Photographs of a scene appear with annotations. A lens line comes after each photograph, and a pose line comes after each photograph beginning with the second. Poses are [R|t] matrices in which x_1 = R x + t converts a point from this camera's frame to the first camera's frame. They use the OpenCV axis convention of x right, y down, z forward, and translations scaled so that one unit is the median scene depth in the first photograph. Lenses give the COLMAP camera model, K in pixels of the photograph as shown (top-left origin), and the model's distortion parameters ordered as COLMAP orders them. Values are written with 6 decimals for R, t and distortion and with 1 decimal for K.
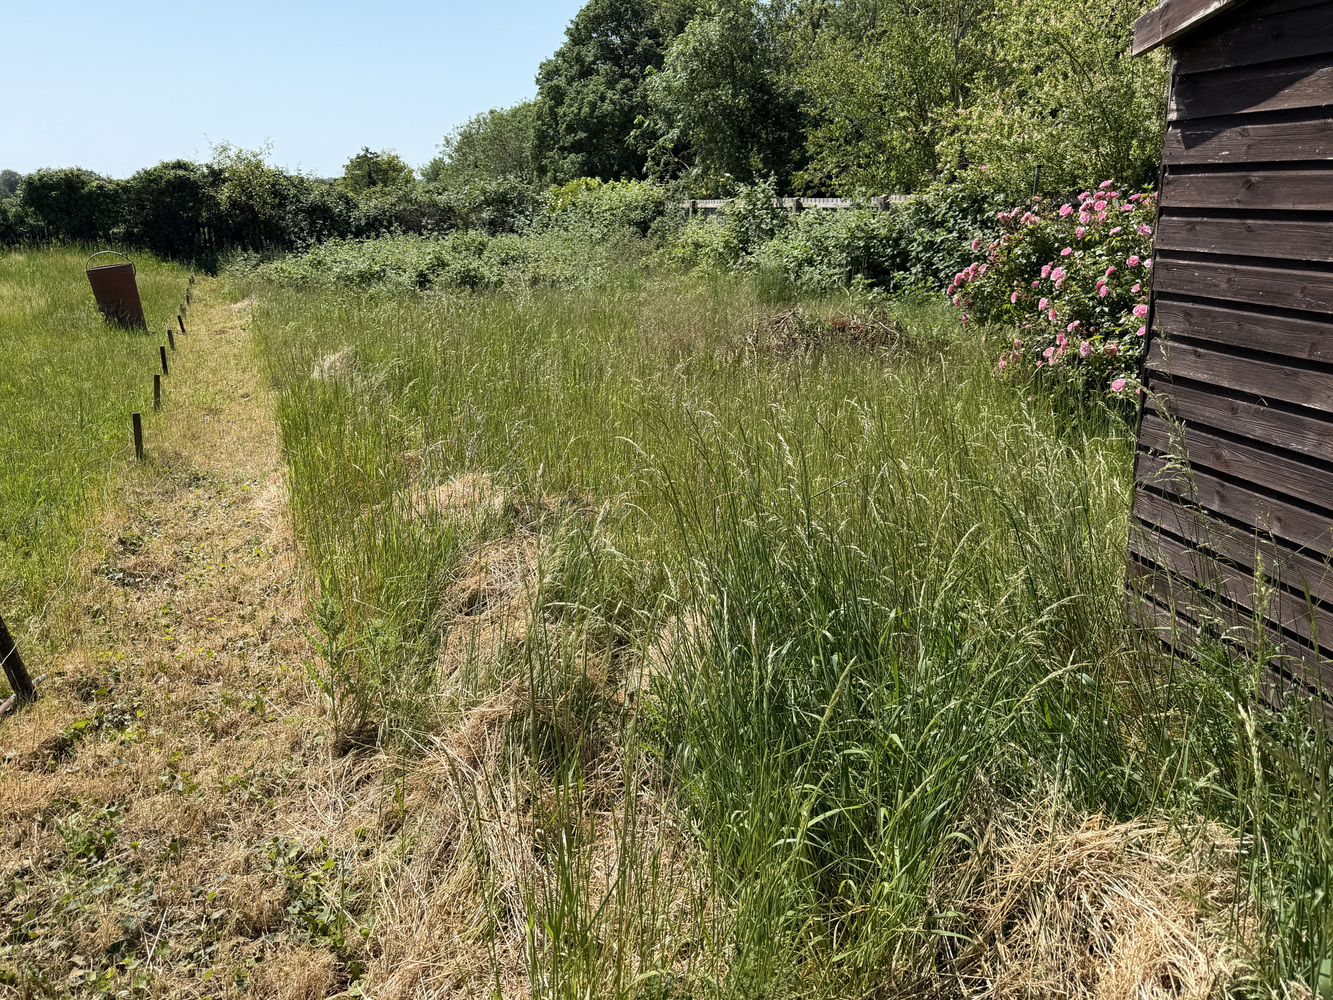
lens RADIAL K [[1011.6, 0, 663.8], [0, 1011.6, 533.0], [0, 0, 1]] dist [-0.013472, -0.015591]
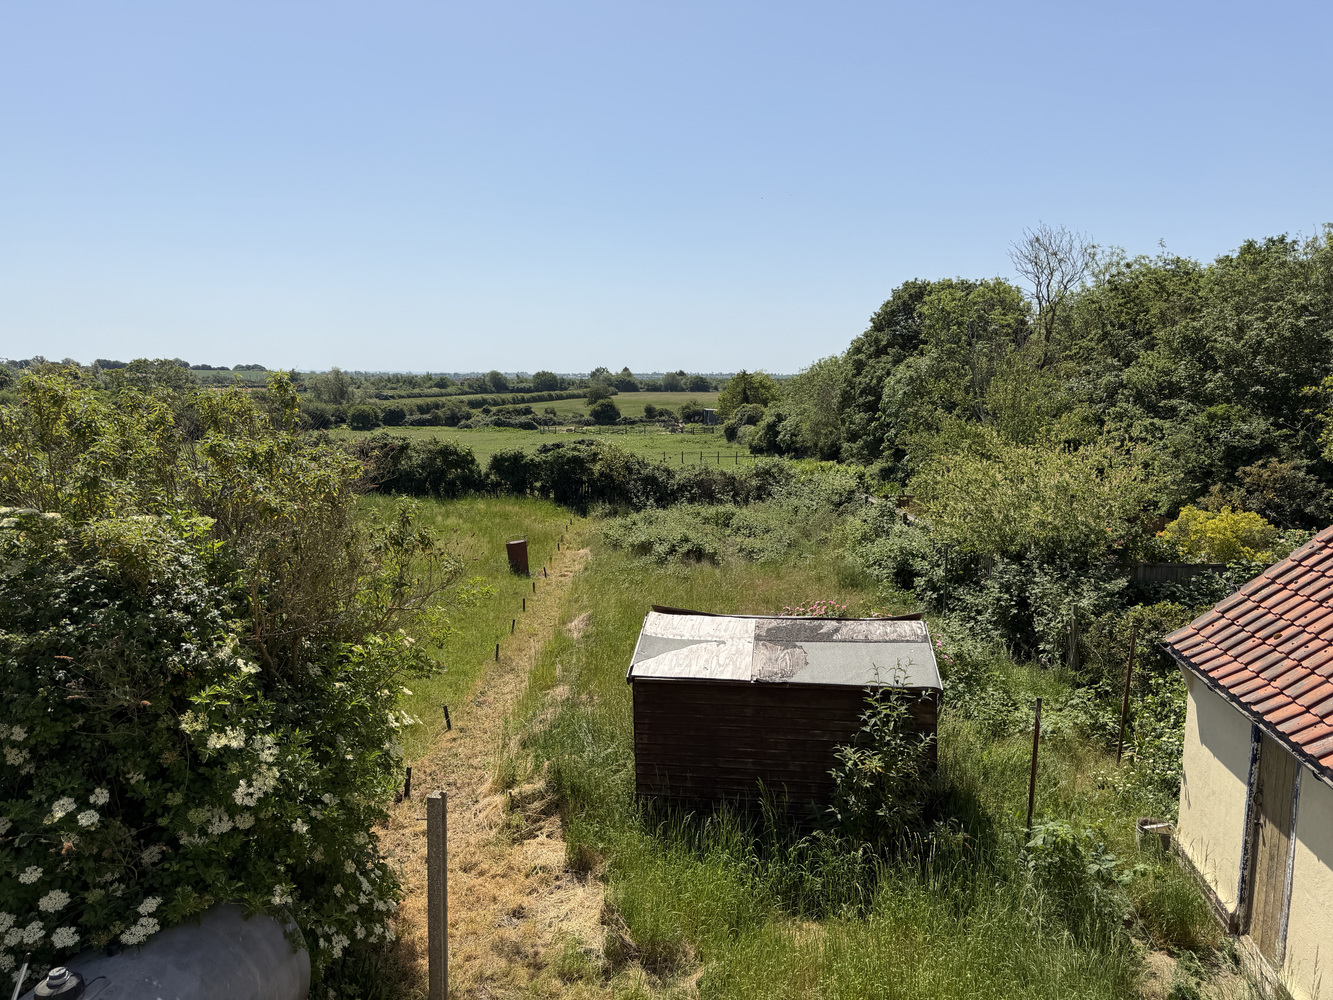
lens RADIAL K [[930.9, 0, 663.7], [0, 930.9, 497.6], [0, 0, 1]] dist [0.068122, -0.004630]
pose [[0.930043, 0.053163, -0.363586, 0.222770], [-0.125525, 0.975920, -0.178391, -0.028422], [0.345347, 0.211551, 0.914321, -0.351418]]
